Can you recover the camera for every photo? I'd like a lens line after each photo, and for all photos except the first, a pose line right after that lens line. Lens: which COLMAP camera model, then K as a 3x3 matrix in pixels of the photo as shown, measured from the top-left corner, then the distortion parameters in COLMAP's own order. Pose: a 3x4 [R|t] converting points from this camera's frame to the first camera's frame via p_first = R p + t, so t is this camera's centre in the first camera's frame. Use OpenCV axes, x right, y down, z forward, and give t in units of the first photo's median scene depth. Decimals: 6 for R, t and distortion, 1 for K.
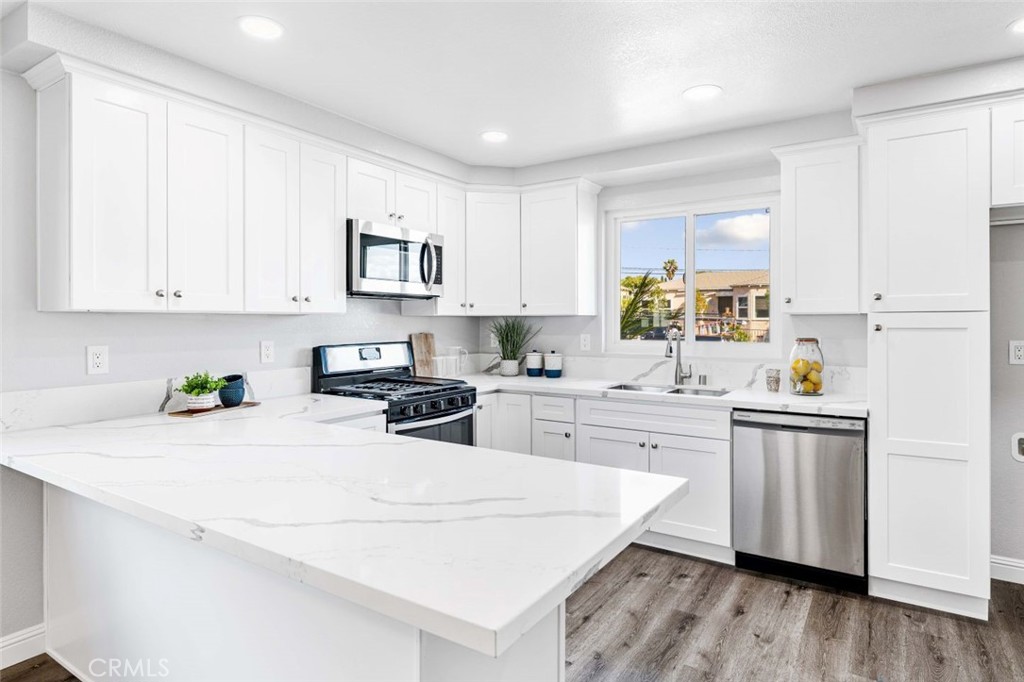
lens RADIAL K [[574.6, 0, 509.1], [0, 574.6, 320.7], [0, 0, 1]] dist [0.001014, 0.000617]
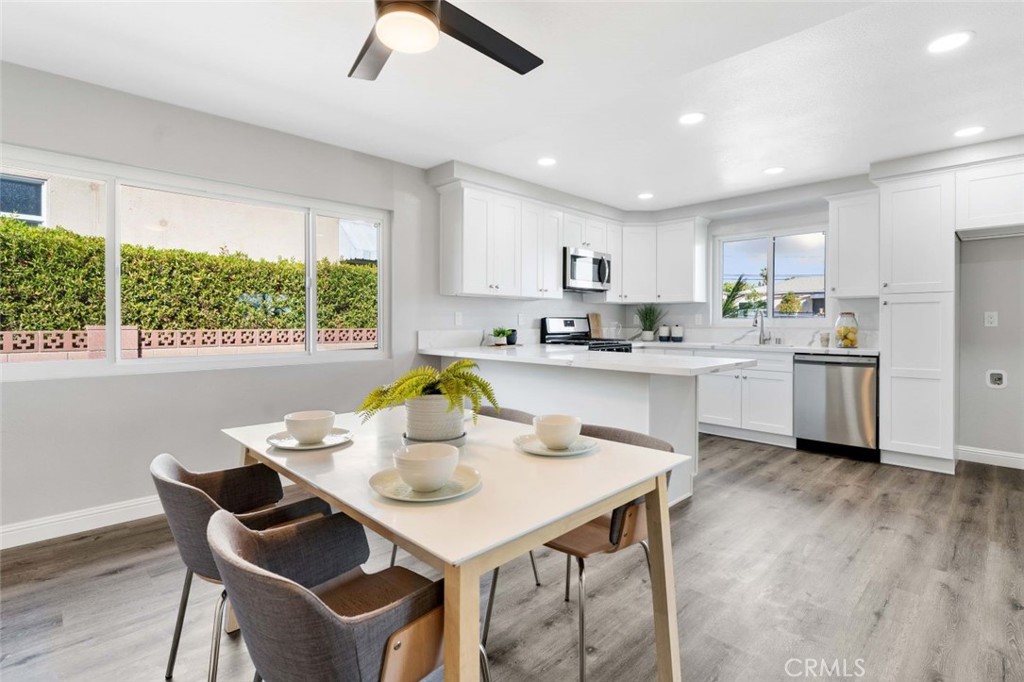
lens RADIAL K [[488.3, 0, 510.7], [0, 488.3, 324.0], [0, 0, 1]] dist [0.001206, 0.000127]
pose [[0.977740, 0.005055, -0.209759, -0.105367], [-0.004382, 0.999984, 0.003677, 0.055199], [0.209774, -0.002676, 0.977746, -0.485944]]
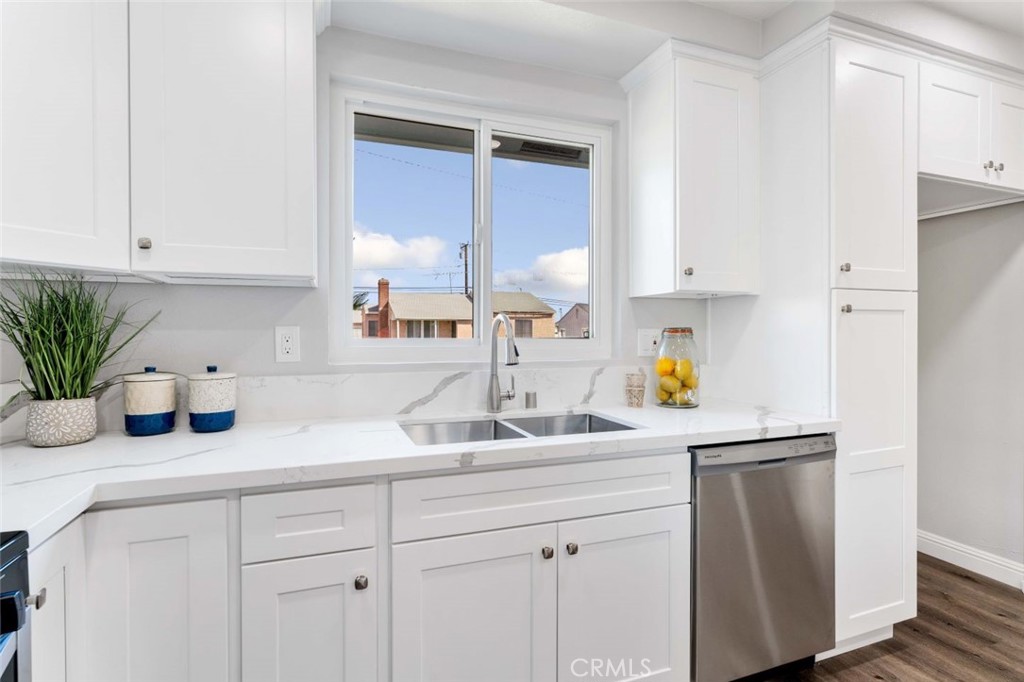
lens RADIAL K [[511.3, 0, 517.3], [0, 511.3, 333.3], [0, 0, 1]] dist [-0.000385, -0.000128]
pose [[0.583643, -0.002323, 0.812007, -0.111587], [-0.001607, 0.999991, 0.004015, 0.031248], [-0.812009, -0.003648, 0.583634, 0.712649]]
